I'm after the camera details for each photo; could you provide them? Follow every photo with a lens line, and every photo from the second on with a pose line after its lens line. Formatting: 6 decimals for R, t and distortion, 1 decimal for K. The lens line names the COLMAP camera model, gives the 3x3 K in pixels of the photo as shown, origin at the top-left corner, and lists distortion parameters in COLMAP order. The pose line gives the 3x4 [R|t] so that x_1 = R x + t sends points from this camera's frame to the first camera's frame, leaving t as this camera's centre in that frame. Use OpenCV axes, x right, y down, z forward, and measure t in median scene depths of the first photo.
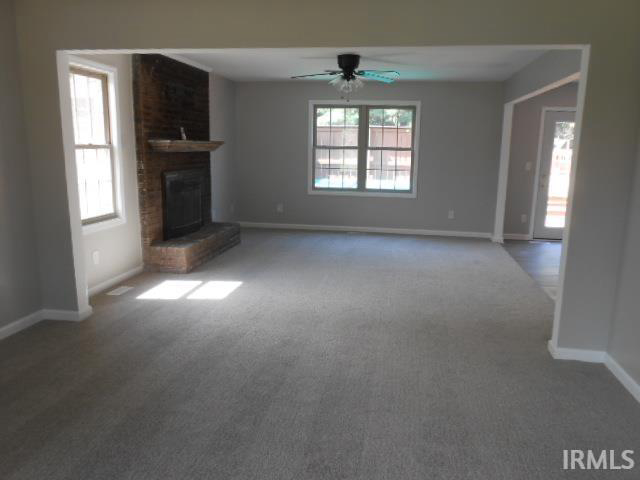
lens RADIAL K [[501.8, 0, 314.7], [0, 501.8, 237.9], [0, 0, 1]] dist [-0.005965, 0.005734]
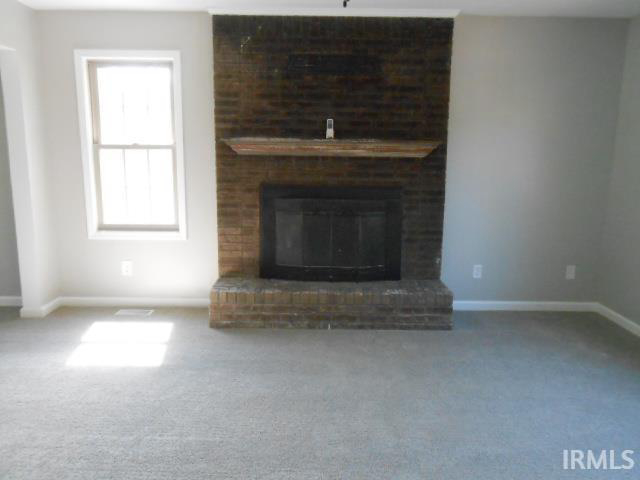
lens RADIAL K [[501.8, 0, 314.7], [0, 501.8, 237.9], [0, 0, 1]] dist [-0.005965, 0.005734]
pose [[0.185322, 0.177119, -0.966584, 0.432479], [-0.184780, 0.972357, 0.142750, -0.178964], [0.965149, 0.152151, 0.212928, 0.971187]]
